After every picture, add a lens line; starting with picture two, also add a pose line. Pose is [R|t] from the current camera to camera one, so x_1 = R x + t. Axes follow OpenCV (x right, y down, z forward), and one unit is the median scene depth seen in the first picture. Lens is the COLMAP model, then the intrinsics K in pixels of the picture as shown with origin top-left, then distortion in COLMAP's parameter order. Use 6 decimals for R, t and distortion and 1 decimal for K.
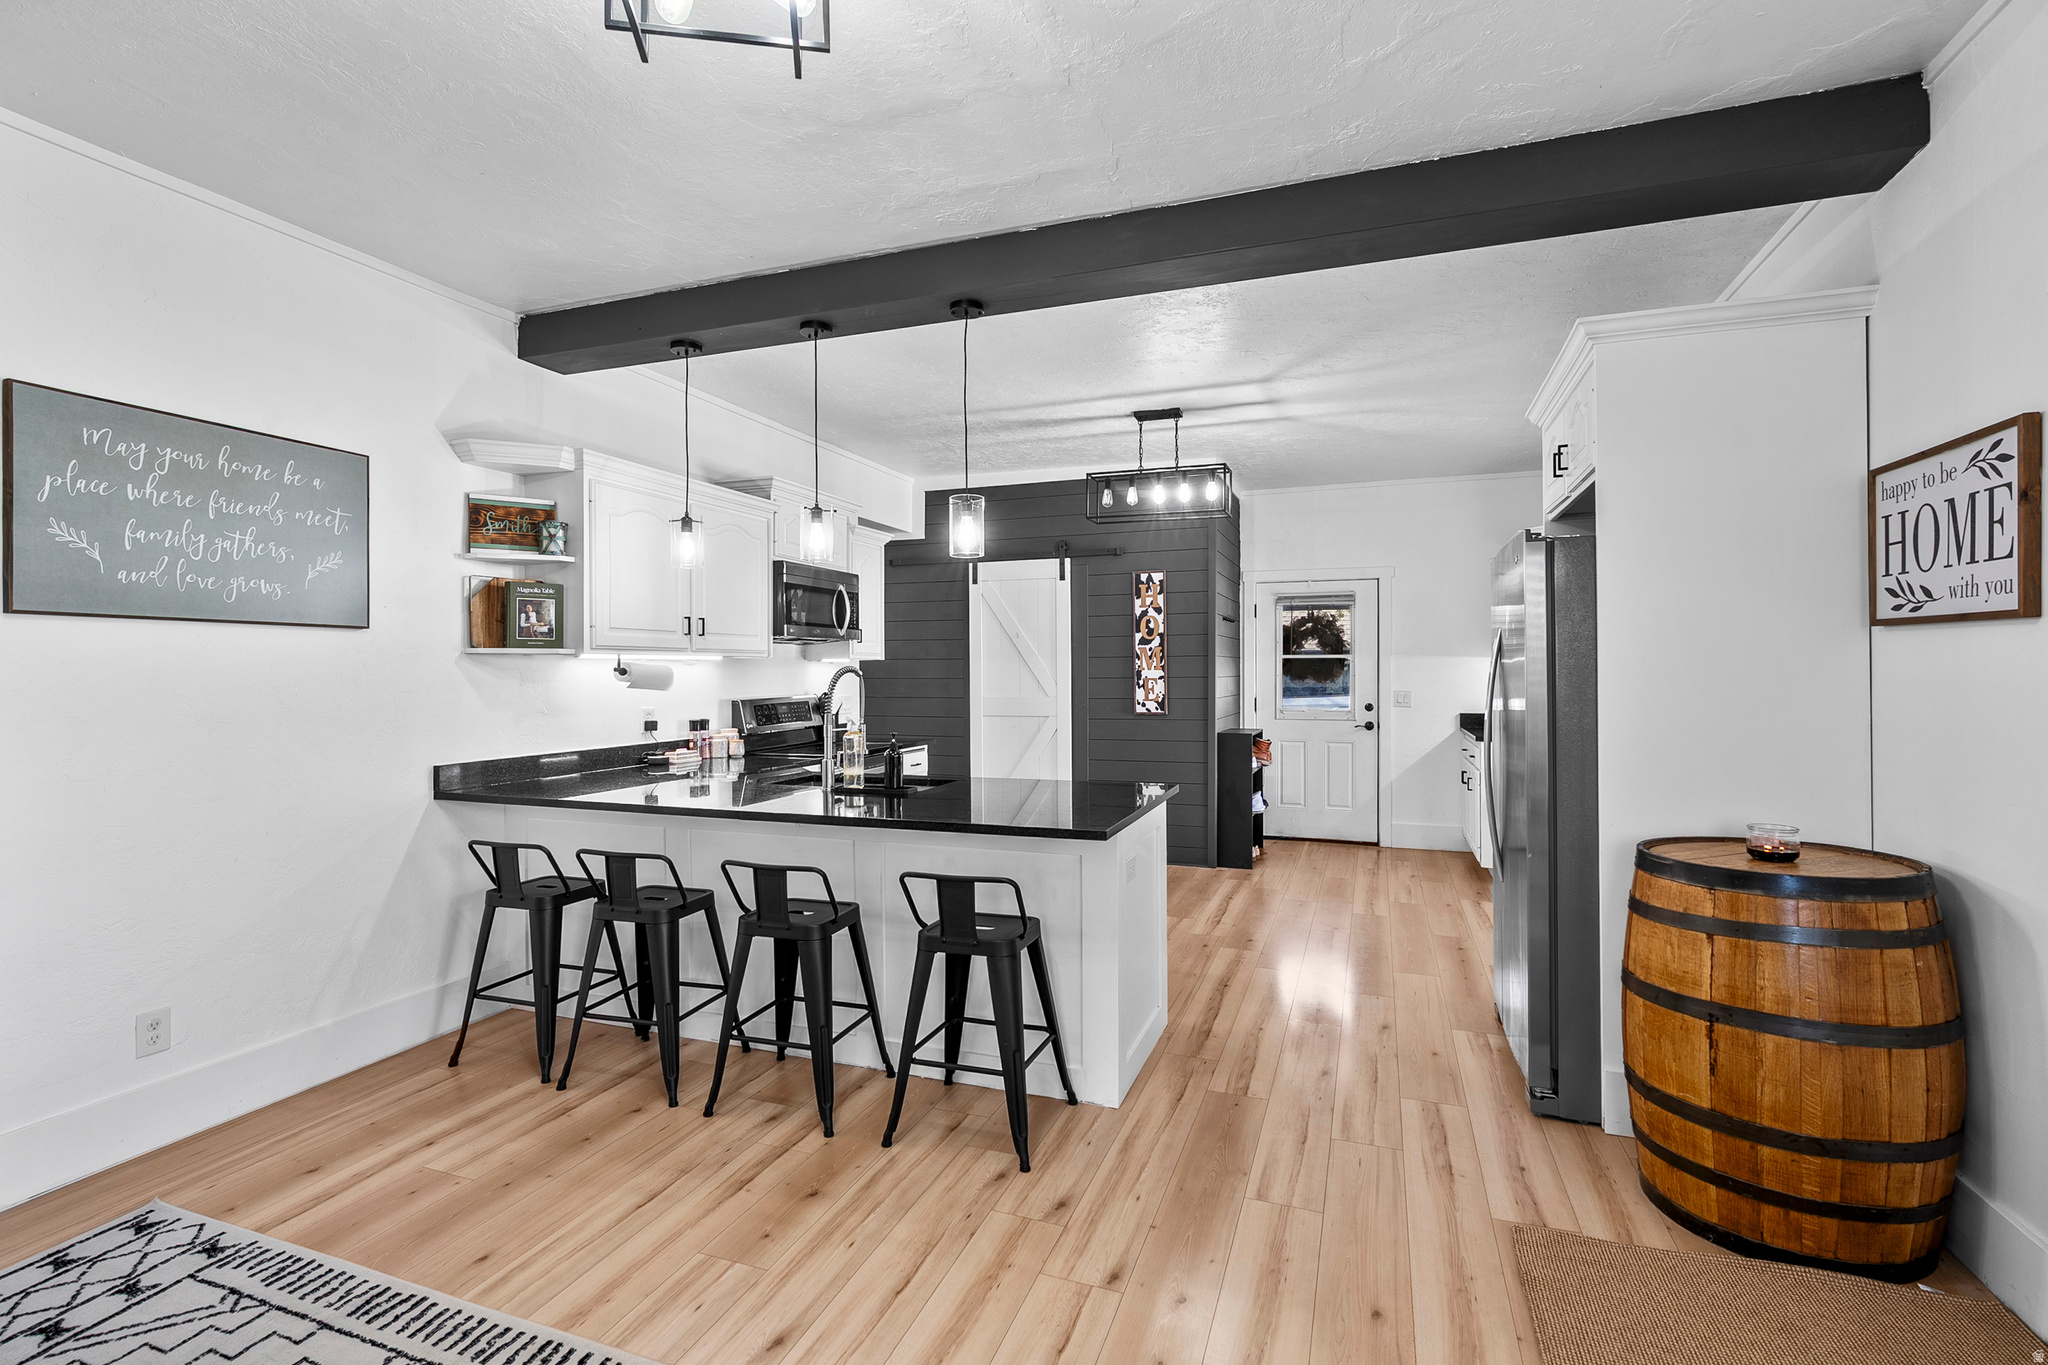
lens RADIAL K [[933.7, 0, 1028.8], [0, 933.7, 683.4], [0, 0, 1]] dist [-0.001395, 0.000003]
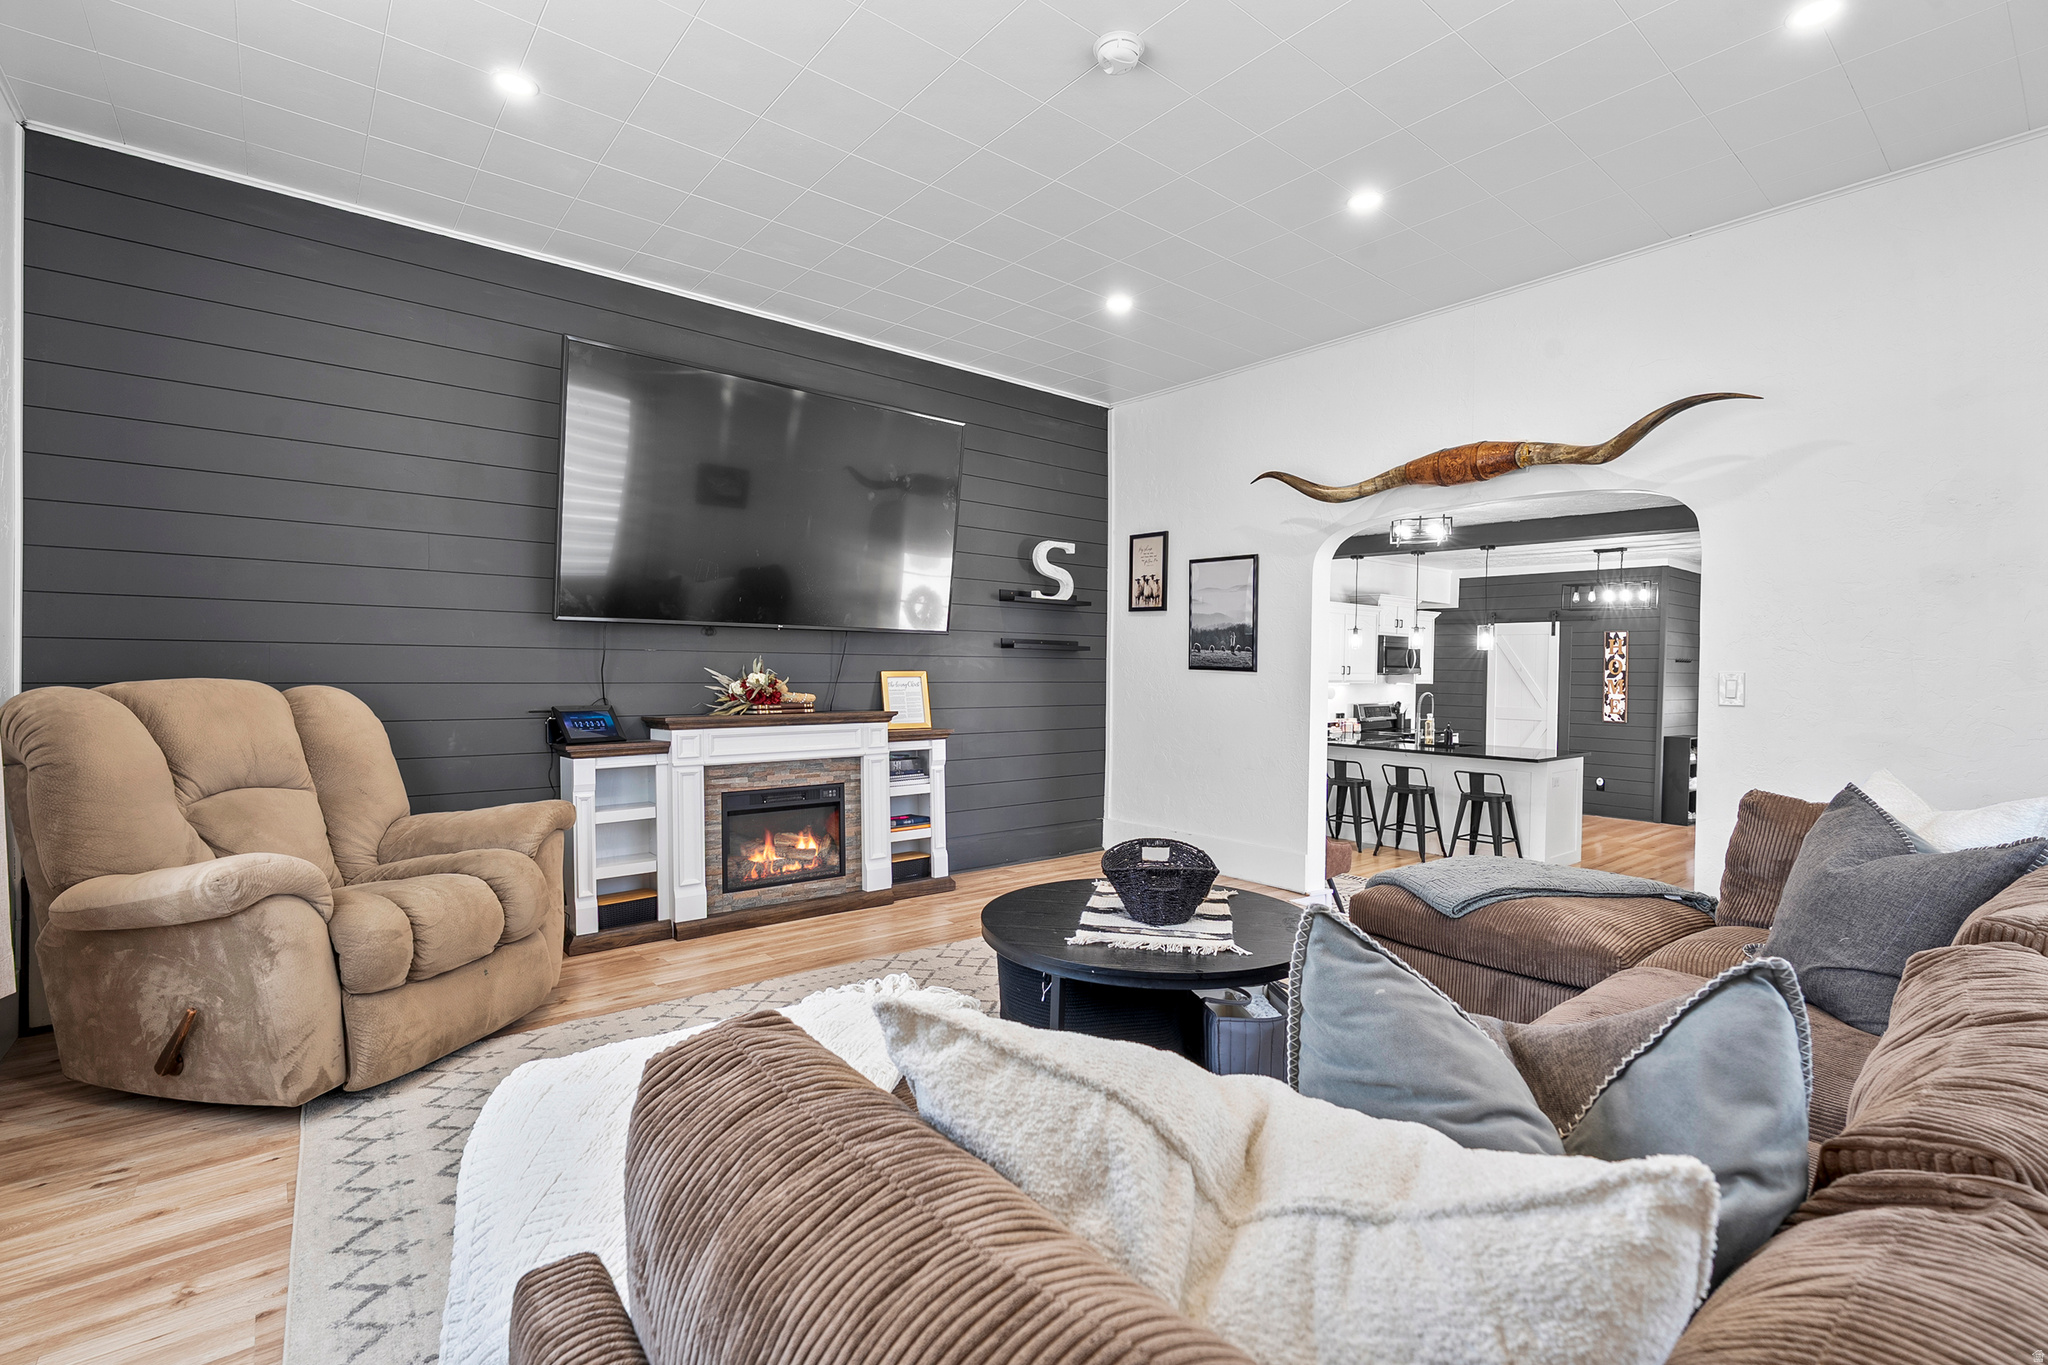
lens RADIAL K [[933.7, 0, 1028.8], [0, 933.7, 683.4], [0, 0, 1]] dist [-0.001395, 0.000003]
pose [[0.866315, 0.027983, -0.498714, 0.059373], [-0.026892, 0.999594, 0.009373, -0.020957], [0.498774, 0.005292, 0.866716, -0.857170]]
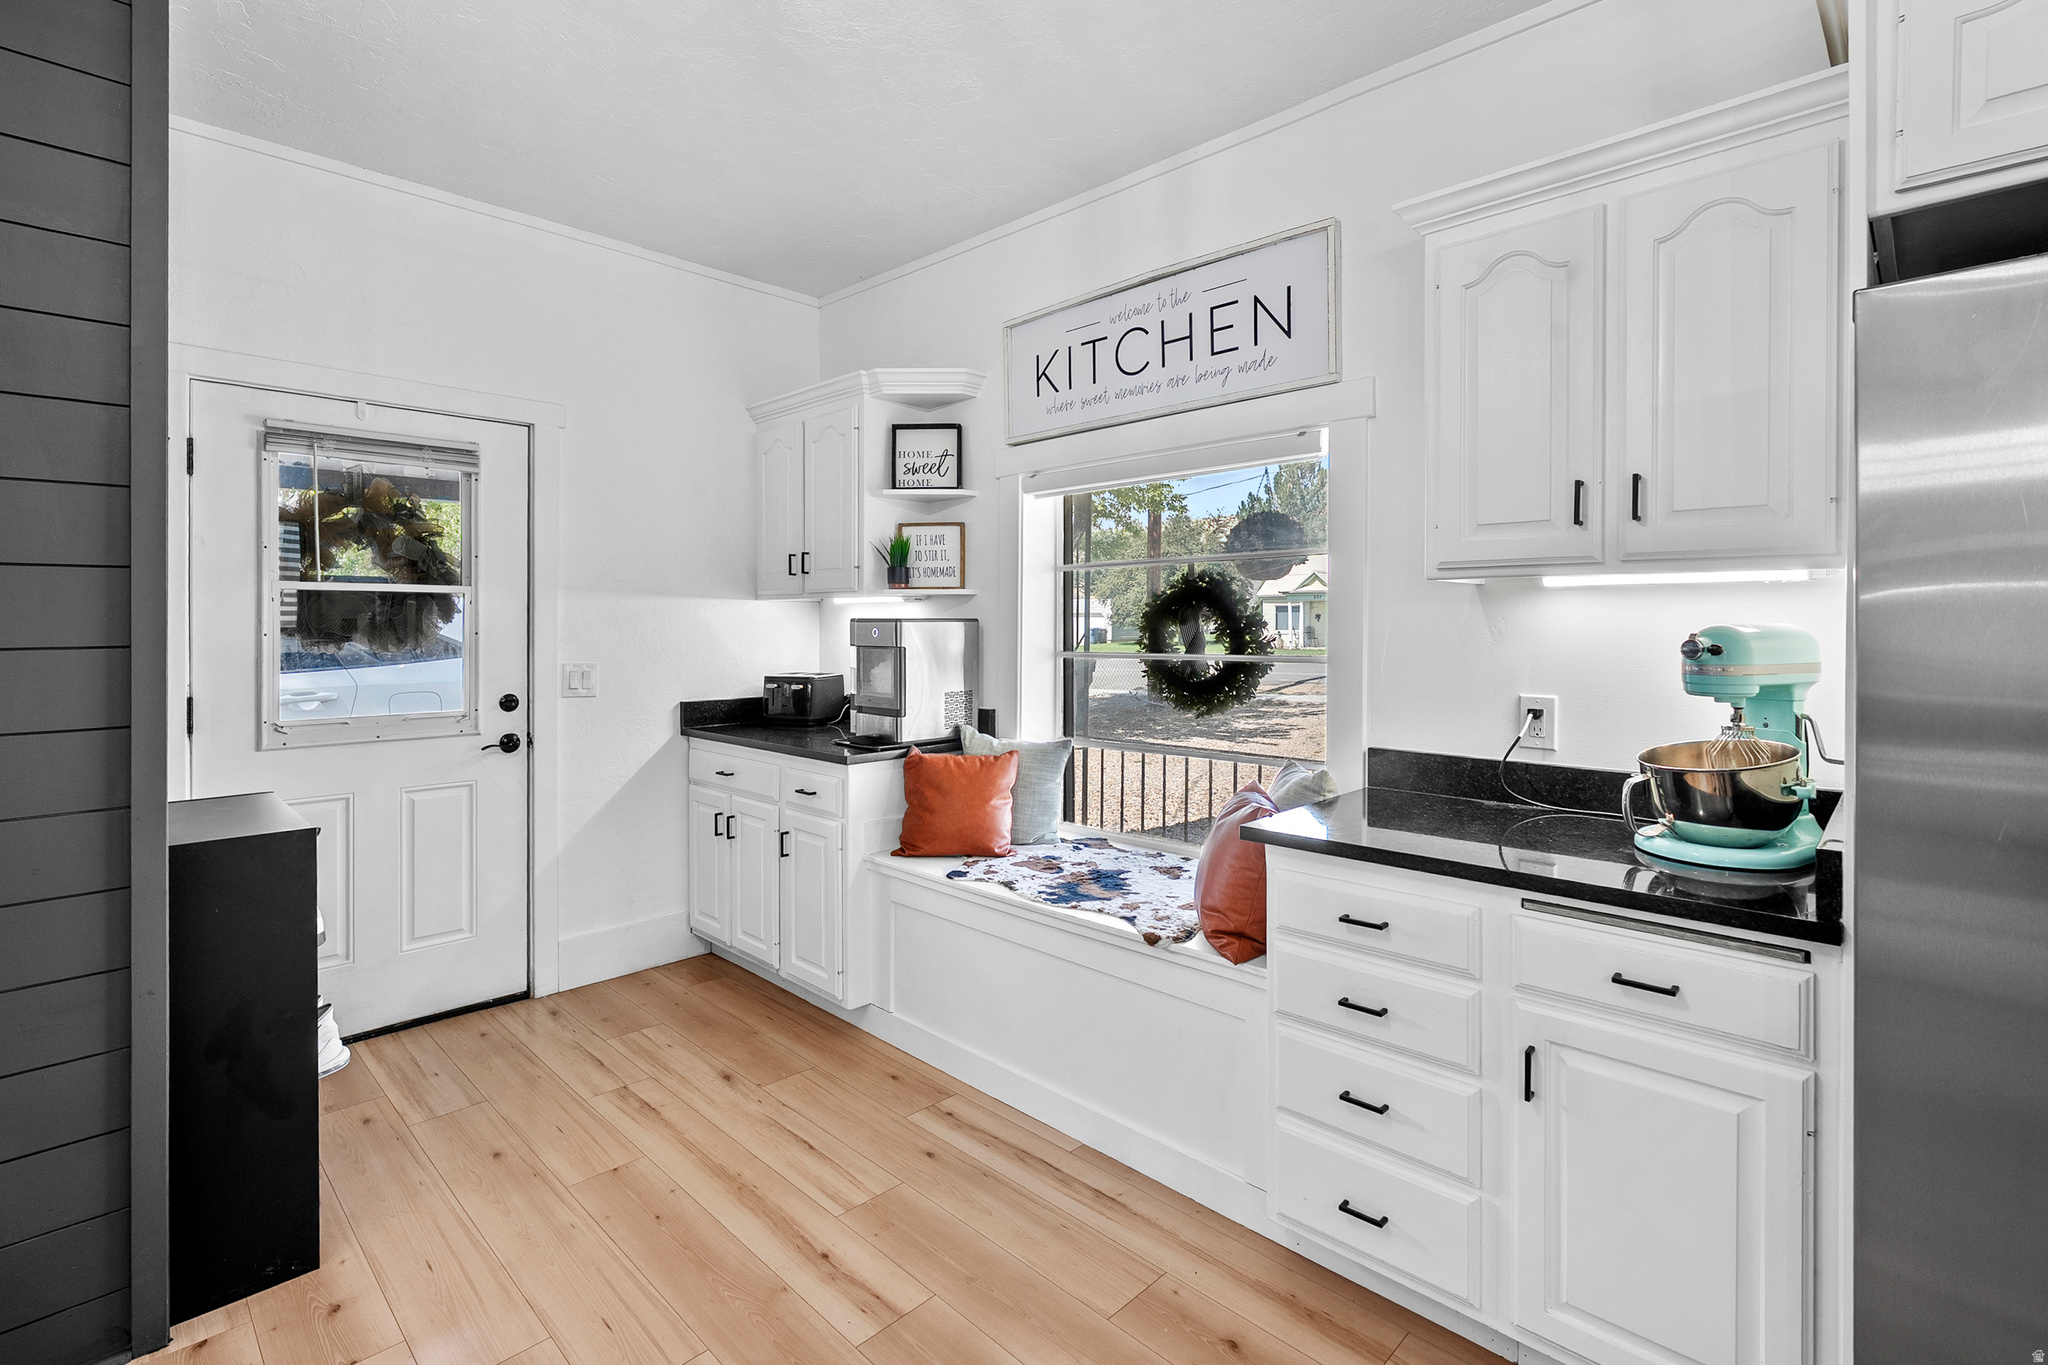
lens RADIAL K [[942.5, 0, 997.9], [0, 942.5, 628.1], [0, 0, 1]] dist [-0.000722, 0.000071]
pose [[0.415387, -0.001663, 0.909643, 0.048299], [0.009184, 0.999955, -0.002366, -0.008757], [-0.909598, 0.009338, 0.415384, 0.663329]]
